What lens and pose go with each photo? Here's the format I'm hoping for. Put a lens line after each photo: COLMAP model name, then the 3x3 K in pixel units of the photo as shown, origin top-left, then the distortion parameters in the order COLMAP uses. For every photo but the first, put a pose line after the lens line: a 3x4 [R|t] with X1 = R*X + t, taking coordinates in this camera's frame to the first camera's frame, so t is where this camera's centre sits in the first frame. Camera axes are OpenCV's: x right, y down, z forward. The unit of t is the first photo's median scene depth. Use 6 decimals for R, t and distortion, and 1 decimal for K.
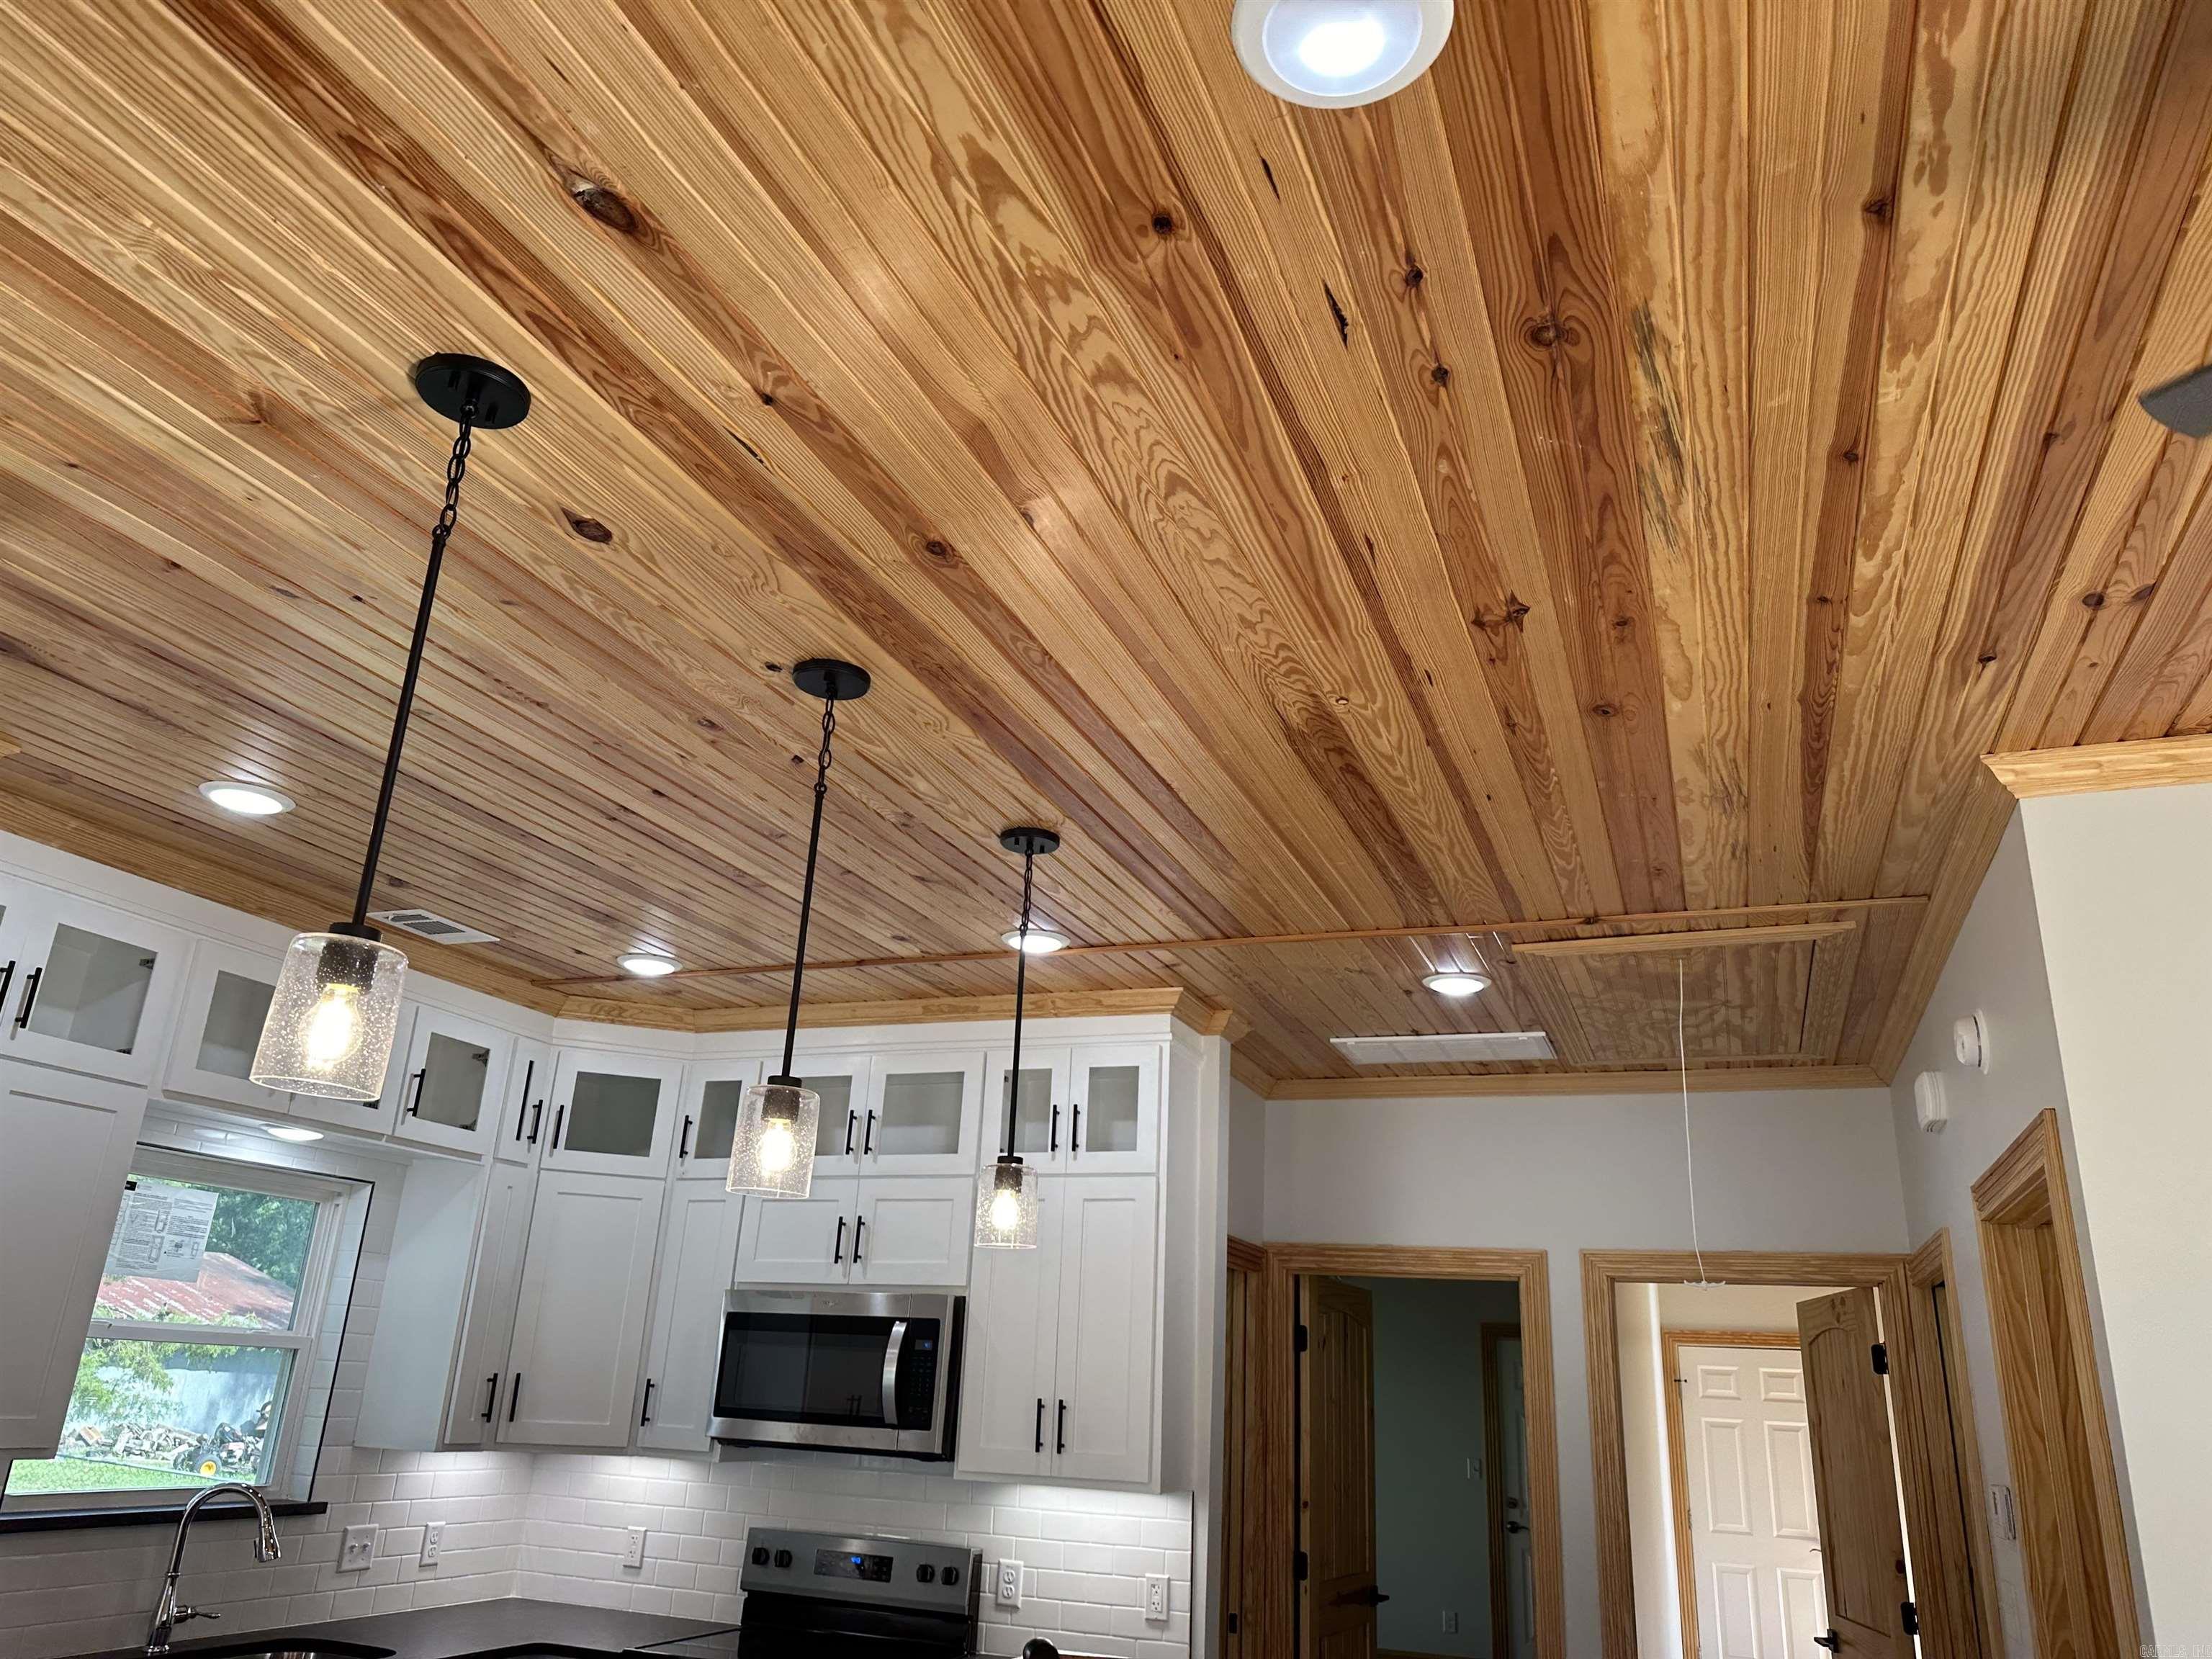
lens RADIAL K [[1553.8, 0, 1106.0], [0, 1553.8, 829.5], [0, 0, 1]] dist [-0.000186, -0.003323]
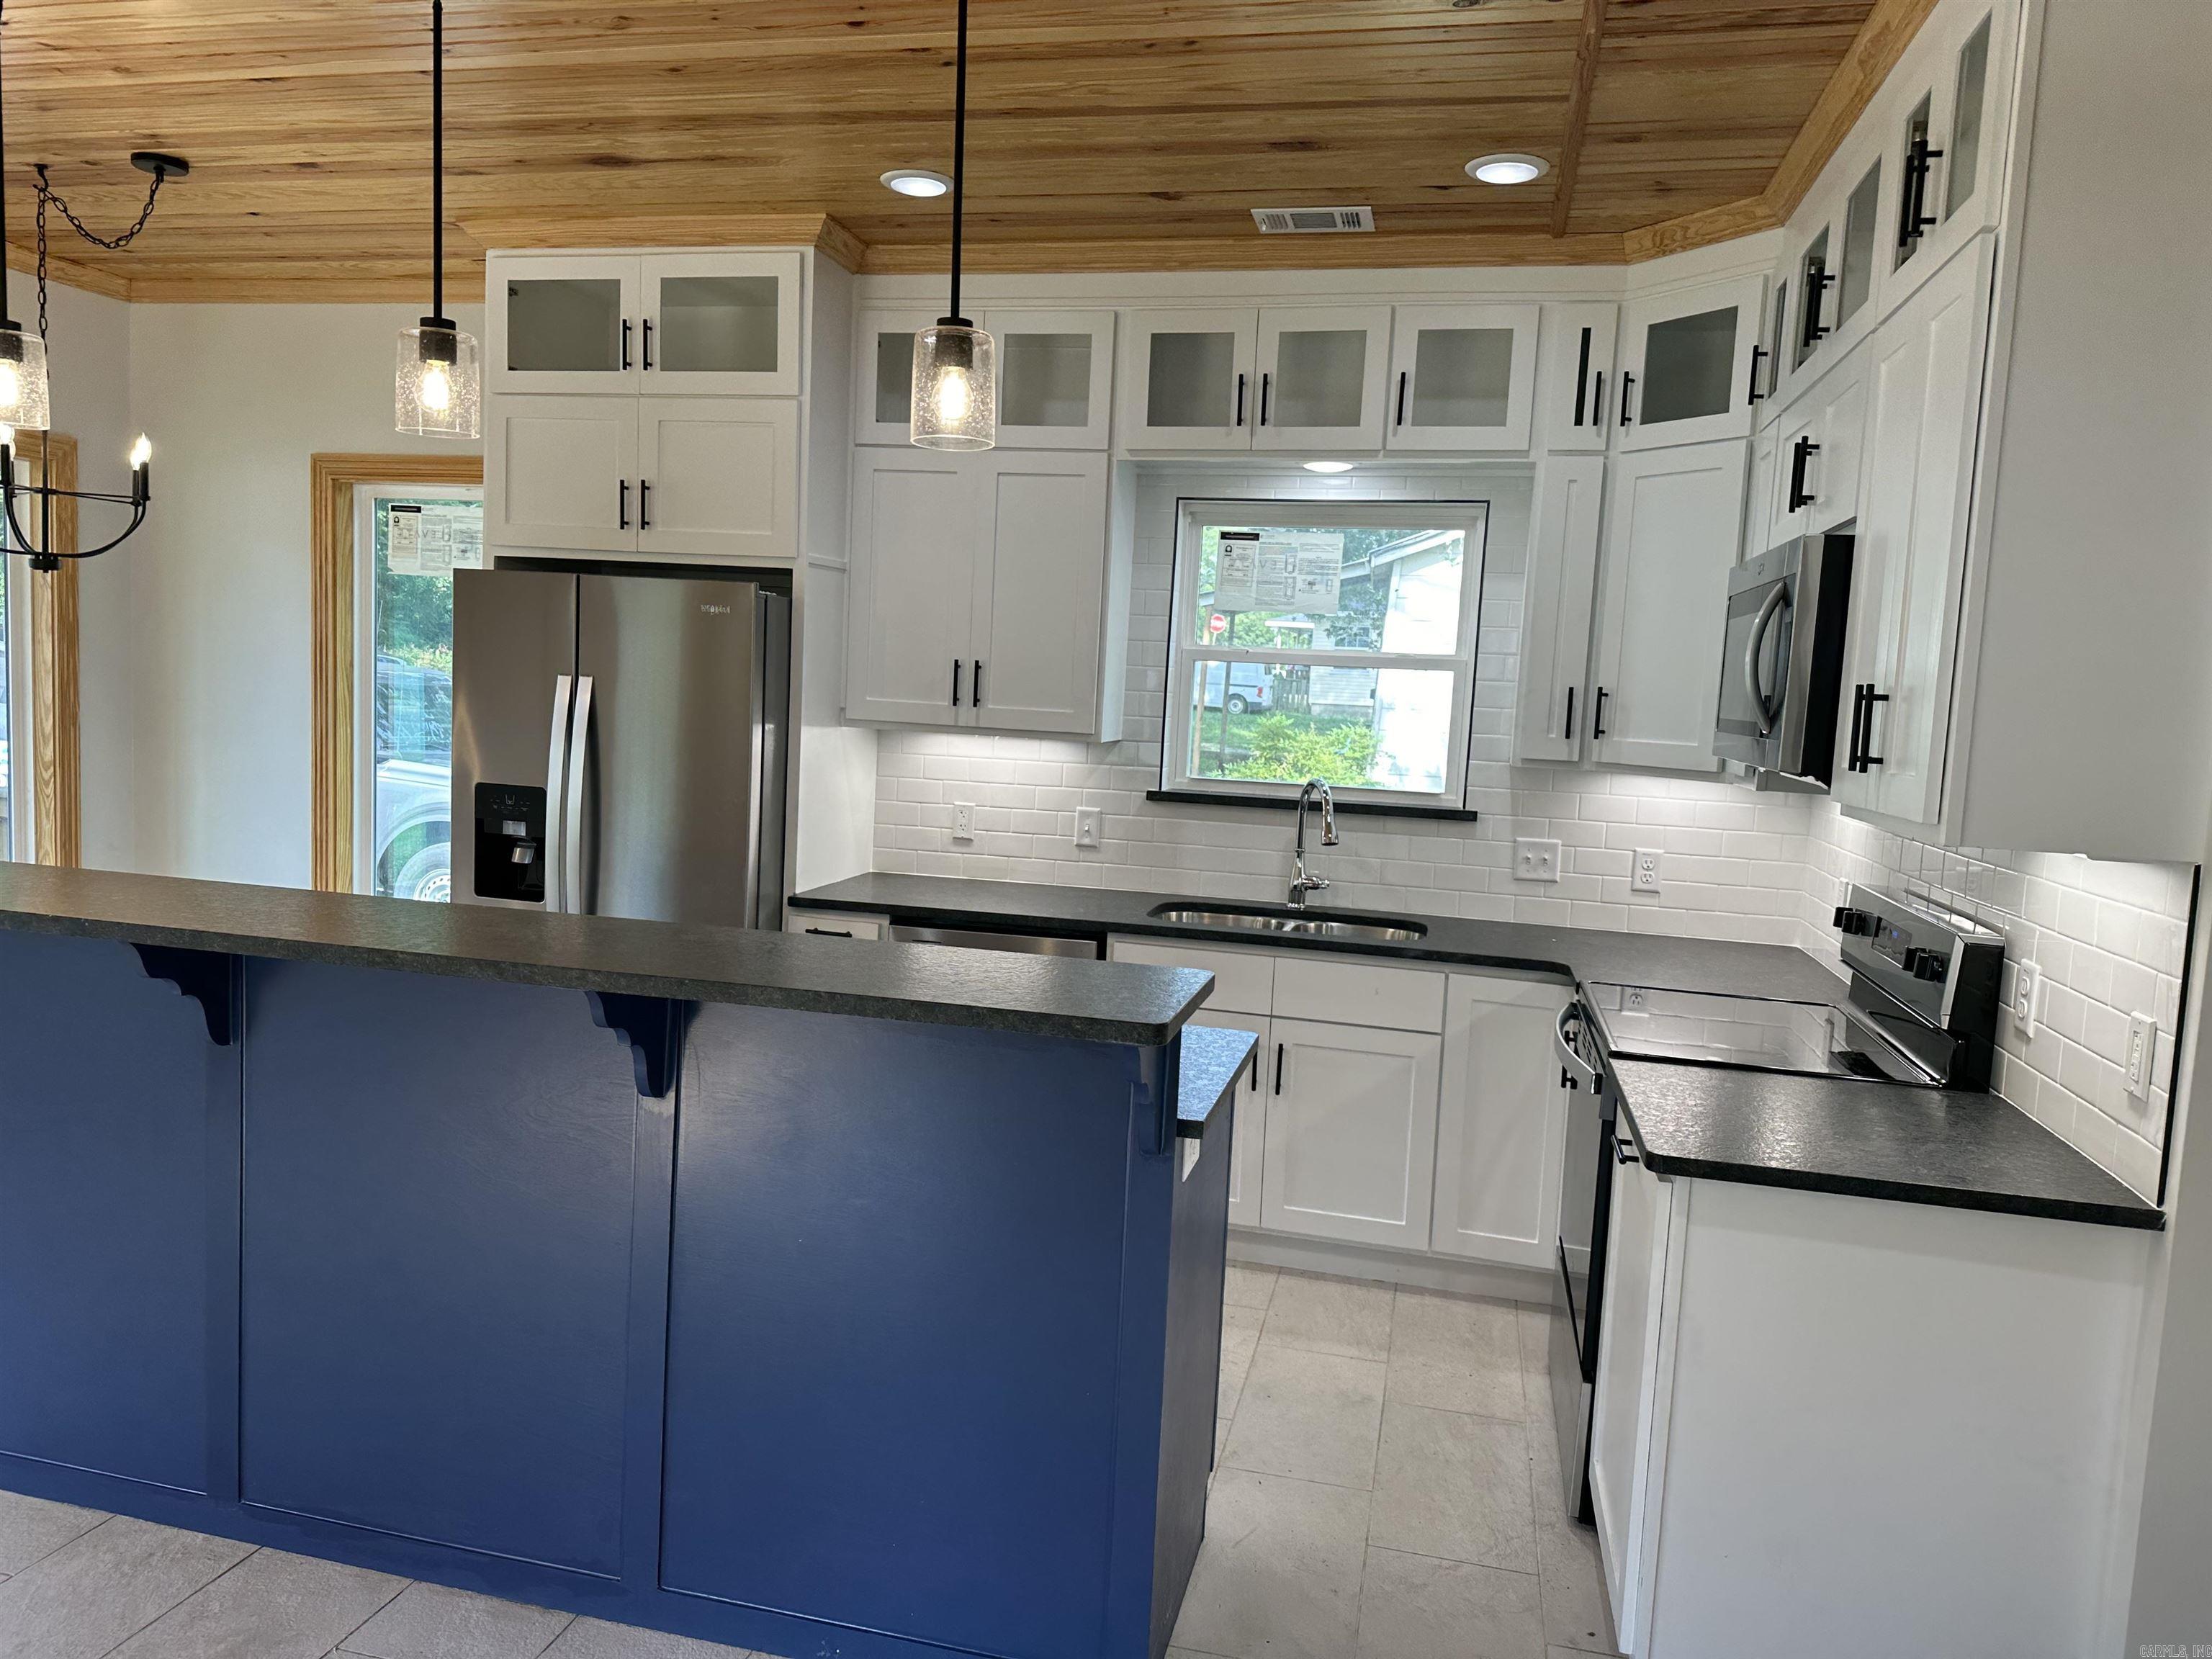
lens RADIAL K [[1553.8, 0, 1106.0], [0, 1553.8, 829.5], [0, 0, 1]] dist [-0.000186, -0.003323]
pose [[0.135986, 0.049192, -0.989489, 0.501314], [0.296661, 0.950915, 0.088045, 0.293231], [0.945251, -0.305516, 0.114717, 0.674041]]
